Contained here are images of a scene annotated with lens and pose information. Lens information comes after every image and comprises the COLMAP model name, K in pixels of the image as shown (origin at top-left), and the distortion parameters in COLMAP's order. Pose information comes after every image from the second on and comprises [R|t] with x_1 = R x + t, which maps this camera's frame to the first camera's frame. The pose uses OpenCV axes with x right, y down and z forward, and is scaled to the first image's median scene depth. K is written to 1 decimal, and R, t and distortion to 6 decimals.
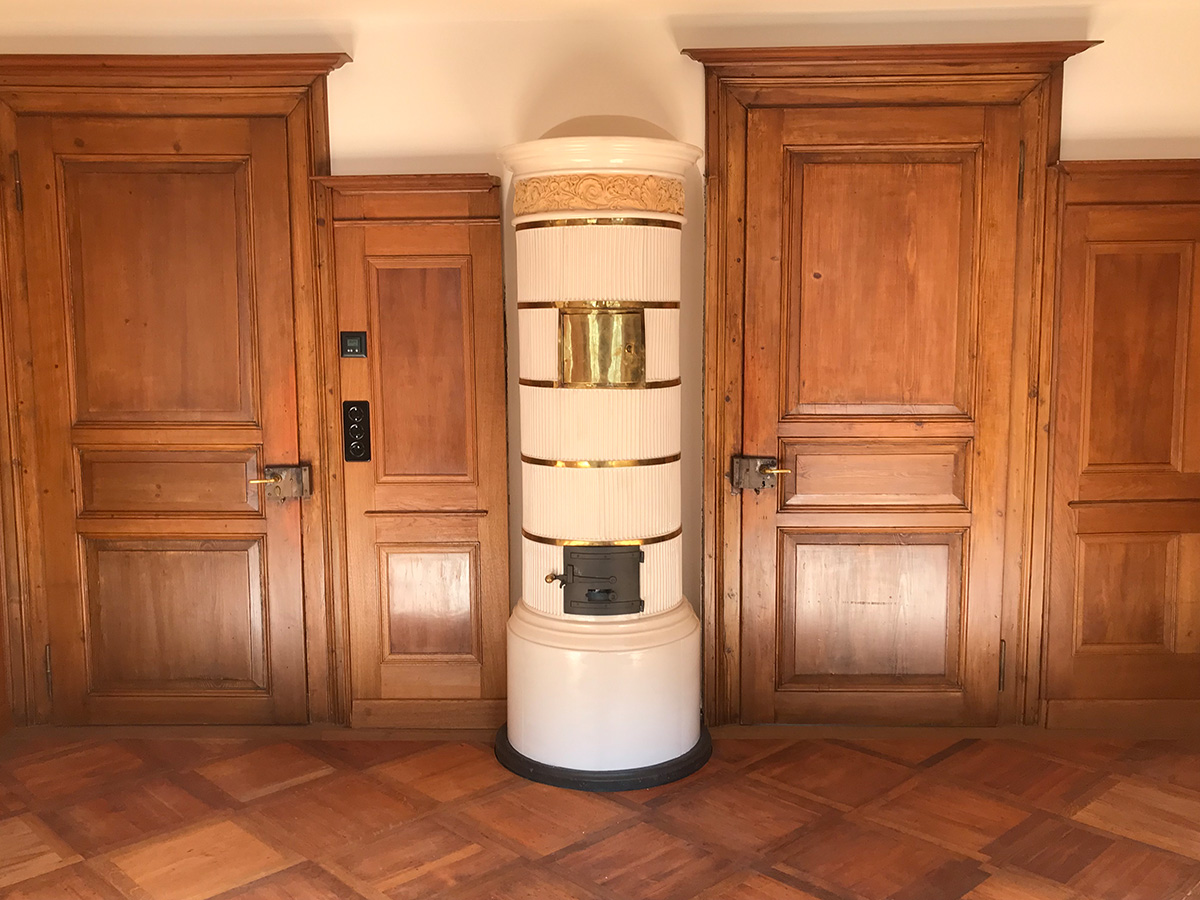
lens RADIAL K [[1101.8, 0, 594.4], [0, 1101.8, 441.2], [0, 0, 1]] dist [0.026884, -0.013238]
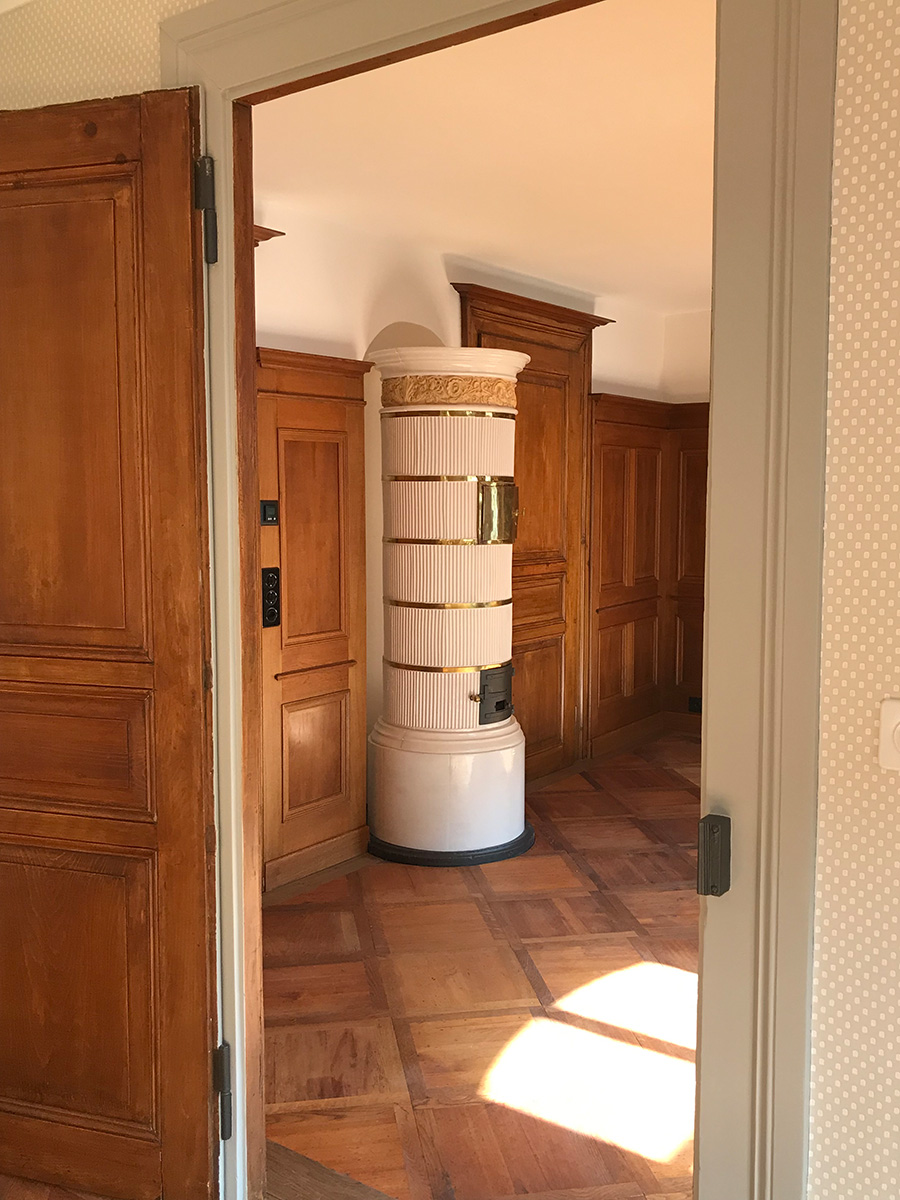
lens RADIAL K [[1097.5, 0, 459.6], [0, 1097.5, 599.3], [0, 0, 1]] dist [0.118720, -0.000557]
pose [[0.563574, -0.072653, 0.822864, -0.979818], [0.085770, 0.995887, 0.029187, -0.022479], [-0.821601, 0.054128, 0.567488, 0.278733]]
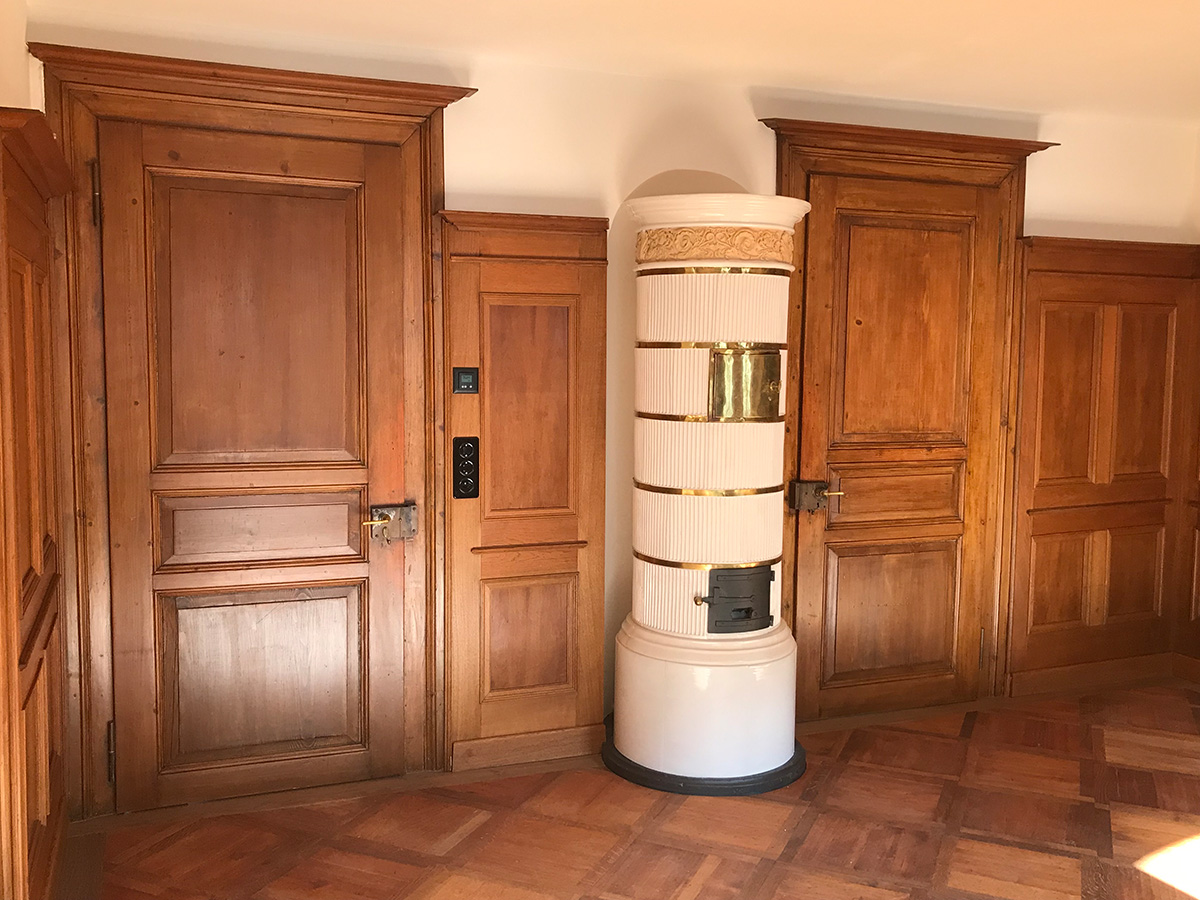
lens RADIAL K [[1094.1, 0, 595.6], [0, 1094.1, 443.3], [0, 0, 1]] dist [0.094993, -0.234701]
pose [[0.923340, -0.017207, 0.383598, -0.494848], [0.025798, 0.999518, -0.017262, -0.011223], [-0.383116, 0.025835, 0.923339, 0.047484]]
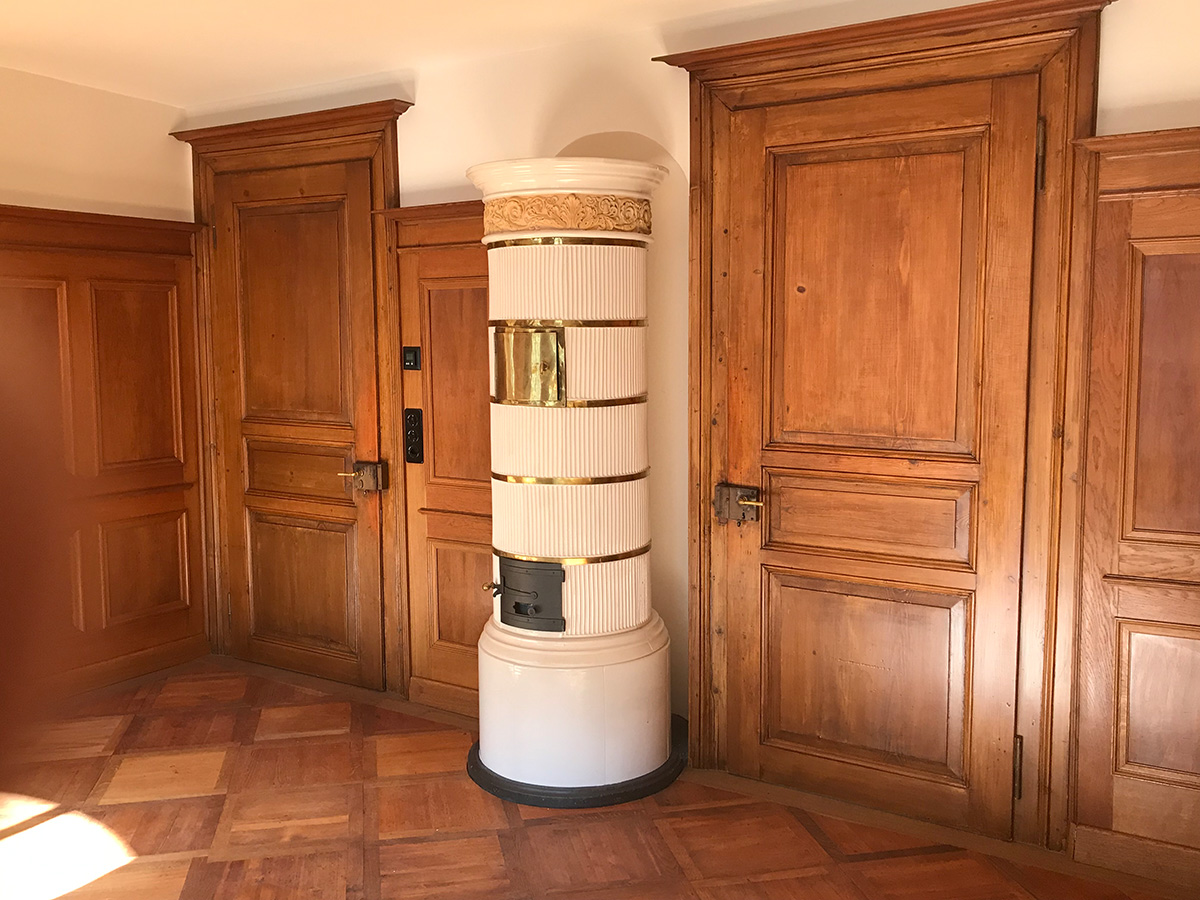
lens RADIAL K [[1105.2, 0, 602.5], [0, 1105.2, 443.1], [0, 0, 1]] dist [0.032789, -0.010911]
pose [[0.850453, 0.055742, -0.523089, 0.542539], [-0.057891, 0.998248, 0.012256, -0.027000], [0.522856, 0.019859, 0.852190, 0.150578]]
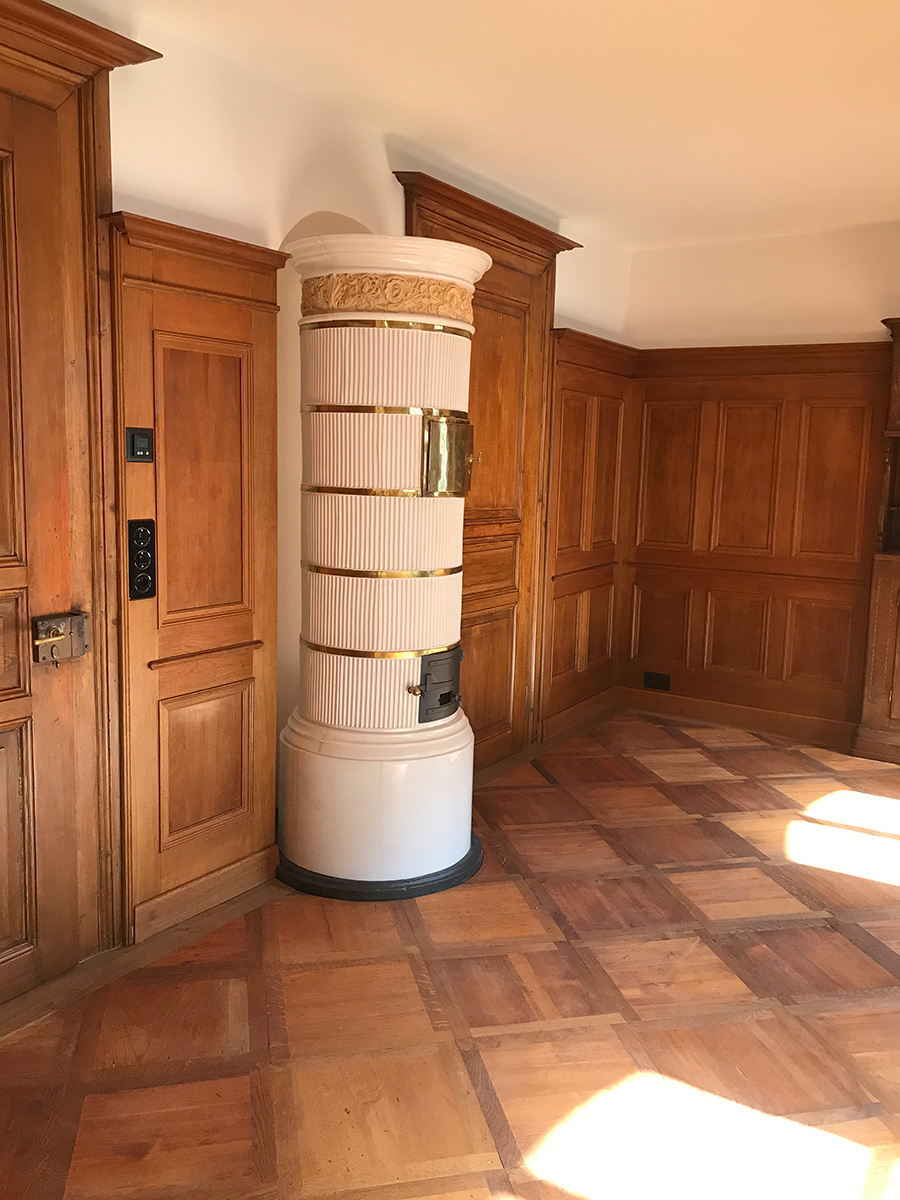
lens RADIAL K [[978.5, 0, 453.2], [0, 978.5, 595.2], [0, 0, 1]] dist [0.168183, -0.555763]
pose [[0.520300, -0.095552, 0.848621, -0.701719], [0.063674, 0.995295, 0.073027, -0.021032], [-0.851607, 0.016039, 0.523936, 0.466066]]
